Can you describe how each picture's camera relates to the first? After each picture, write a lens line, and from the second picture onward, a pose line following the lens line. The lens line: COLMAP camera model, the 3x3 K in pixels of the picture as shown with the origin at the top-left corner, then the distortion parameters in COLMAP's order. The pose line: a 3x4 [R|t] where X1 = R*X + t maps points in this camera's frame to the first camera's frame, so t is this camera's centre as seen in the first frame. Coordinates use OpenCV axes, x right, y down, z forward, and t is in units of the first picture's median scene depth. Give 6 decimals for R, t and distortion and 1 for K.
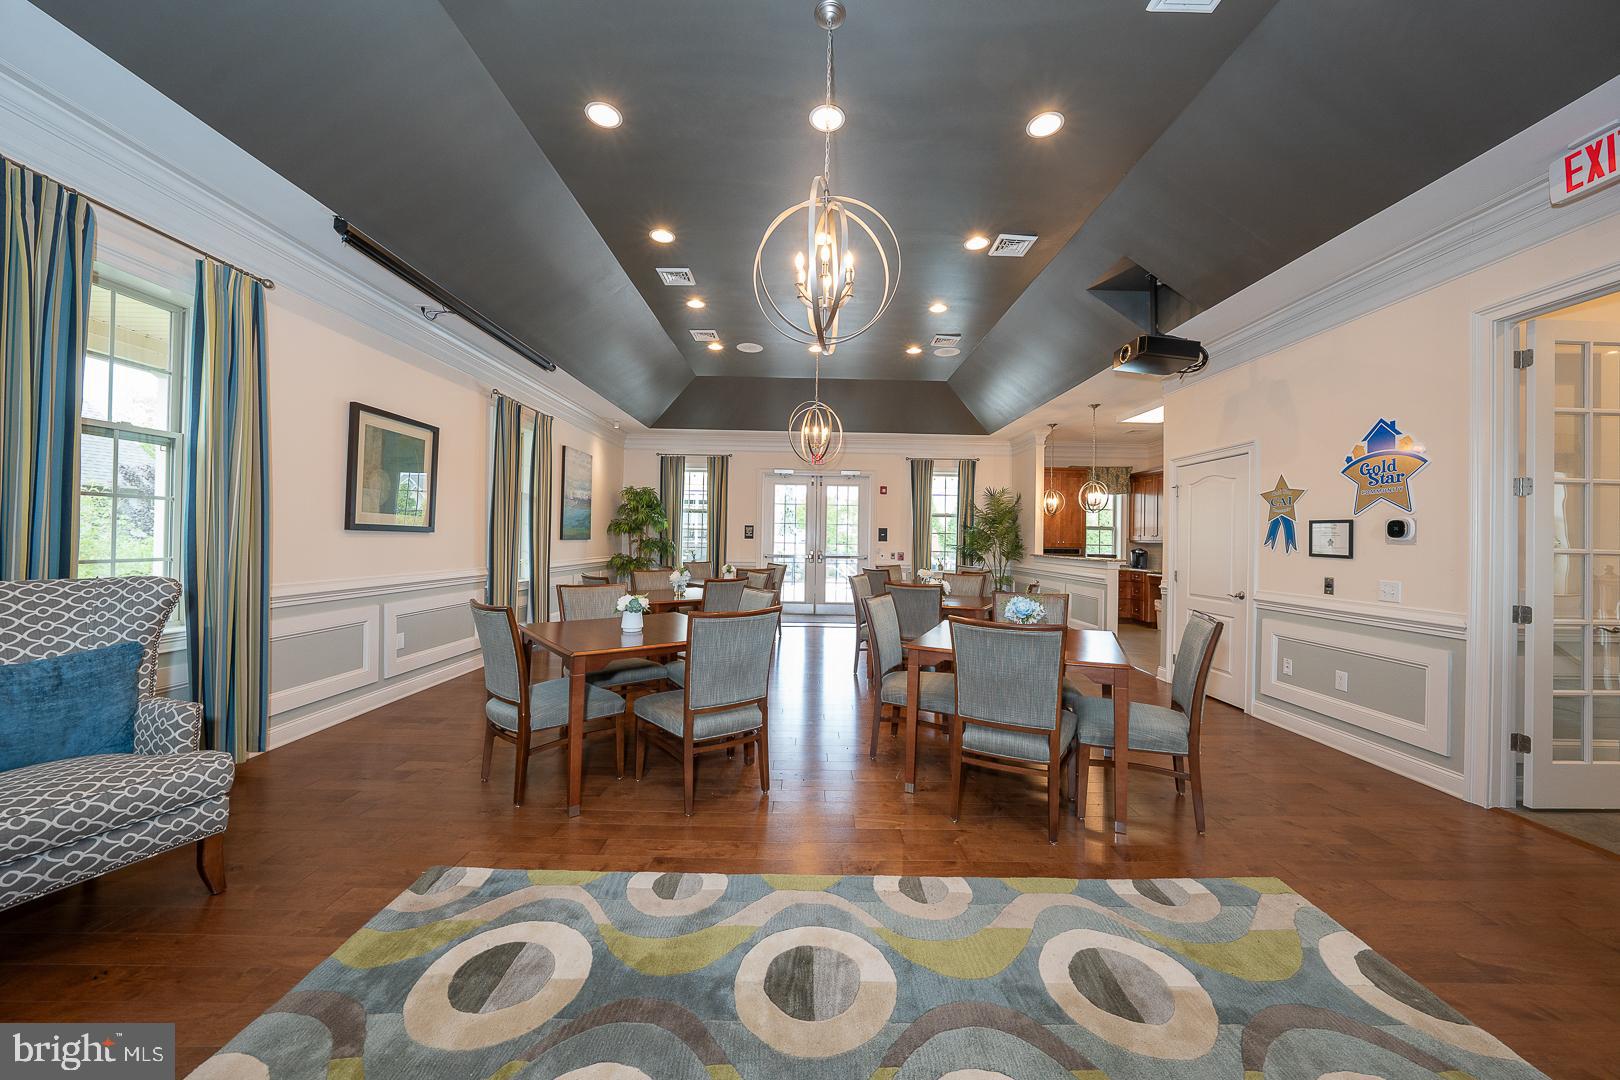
lens RADIAL K [[560.7, 0, 817.8], [0, 560.7, 533.3], [0, 0, 1]] dist [-0.018159, 0.000109]
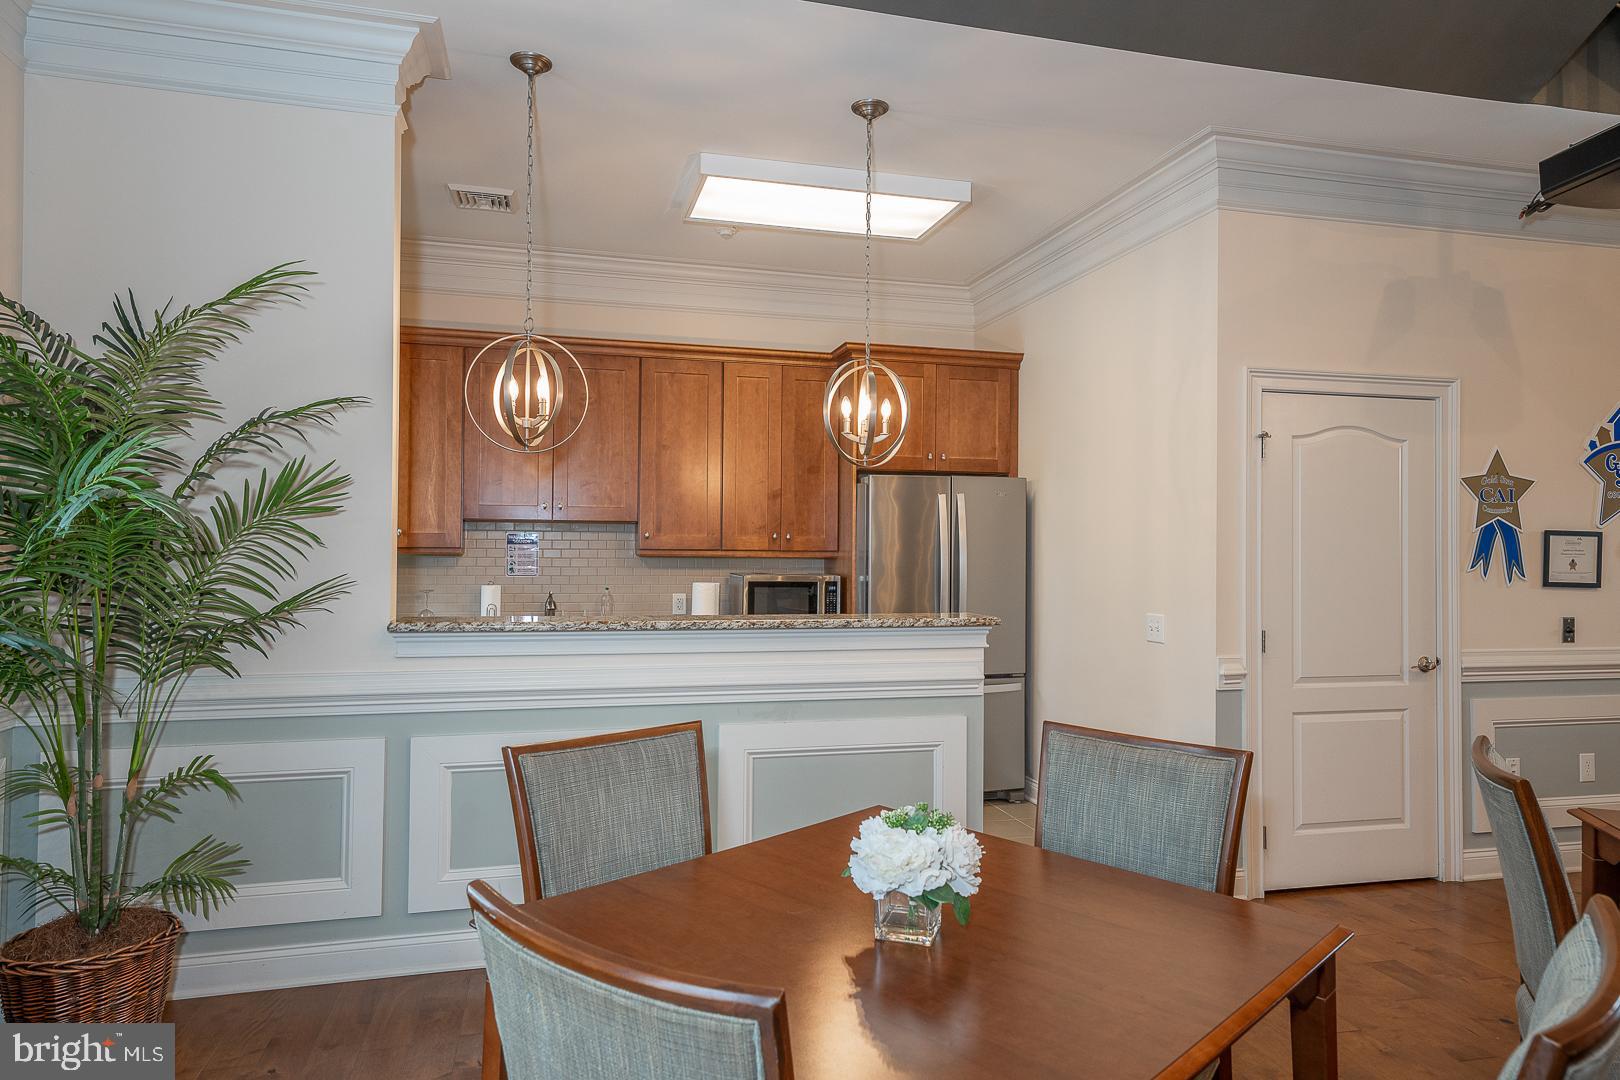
lens RADIAL K [[999.1, 0, 799.2], [0, 999.1, 531.8], [0, 0, 1]] dist [0.018558, 0.001755]
pose [[-0.234432, -0.003029, 0.972128, -0.037907], [-0.024747, 0.999690, -0.002853, 0.003131], [-0.971817, -0.024726, -0.234434, 2.104047]]
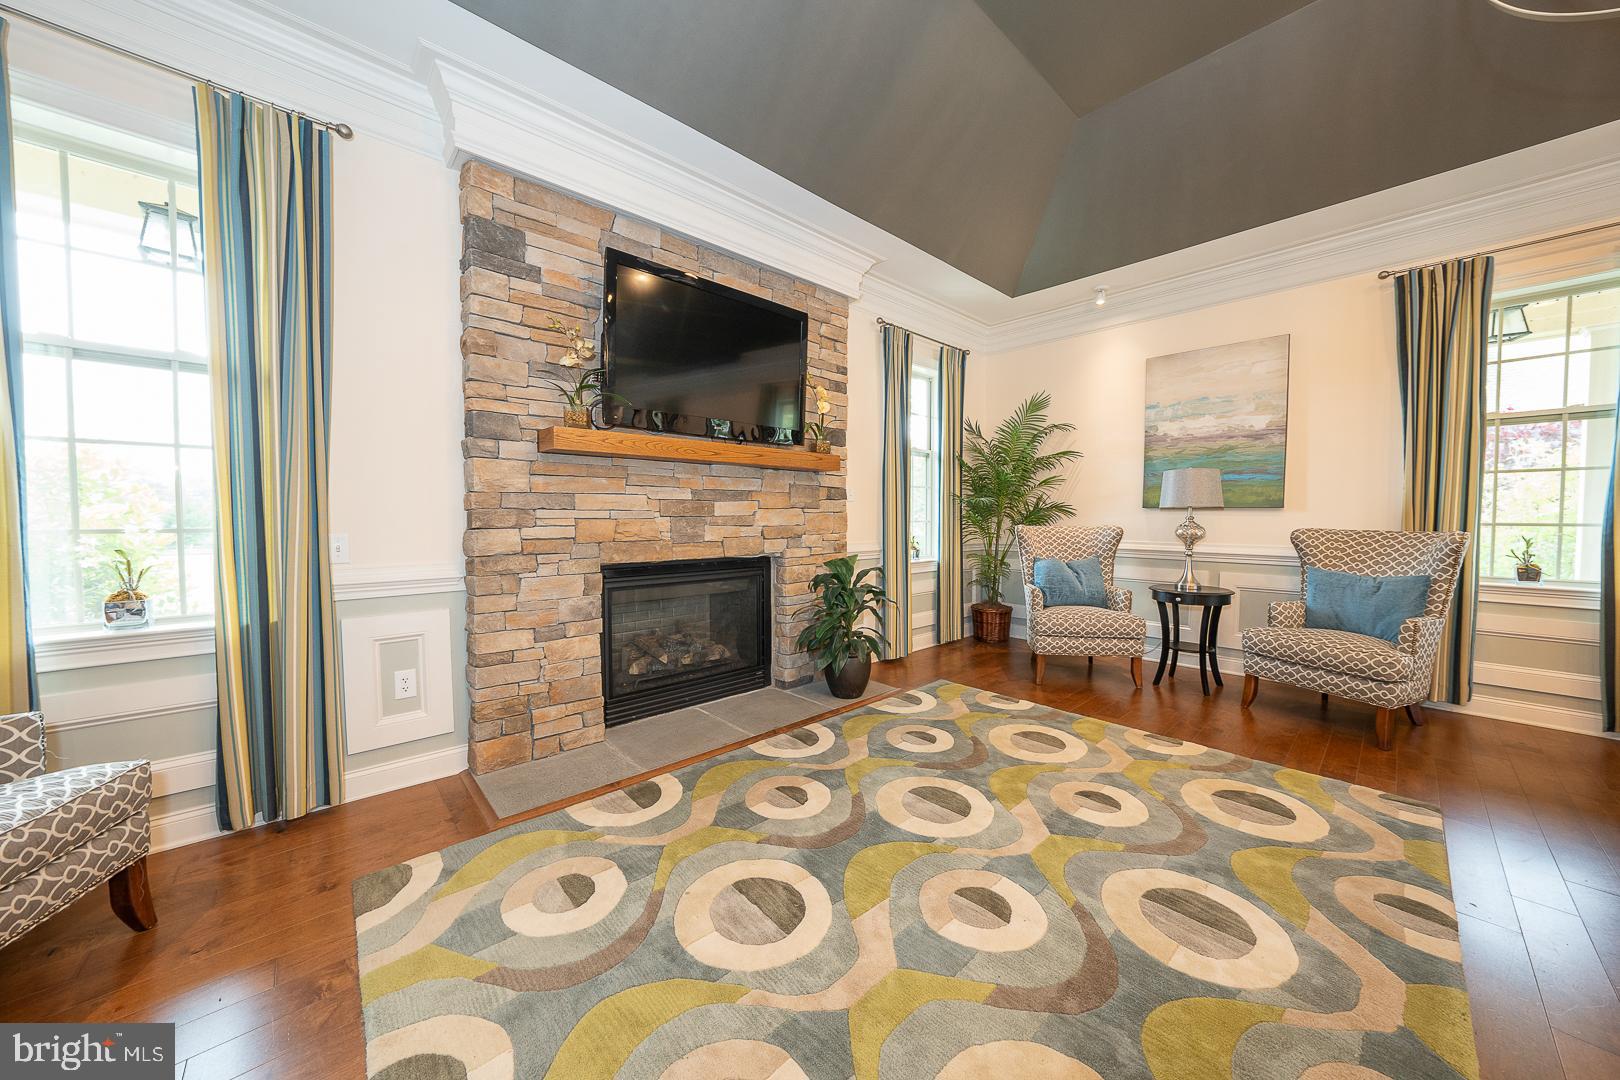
lens RADIAL K [[560.7, 0, 814.8], [0, 560.7, 534.7], [0, 0, 1]] dist [-0.018159, 0.000109]
pose [[-0.745750, 0.005960, -0.666200, 0.486769], [-0.005847, 0.999863, 0.015491, 0.041273], [0.666201, 0.015447, -0.745612, 0.532266]]
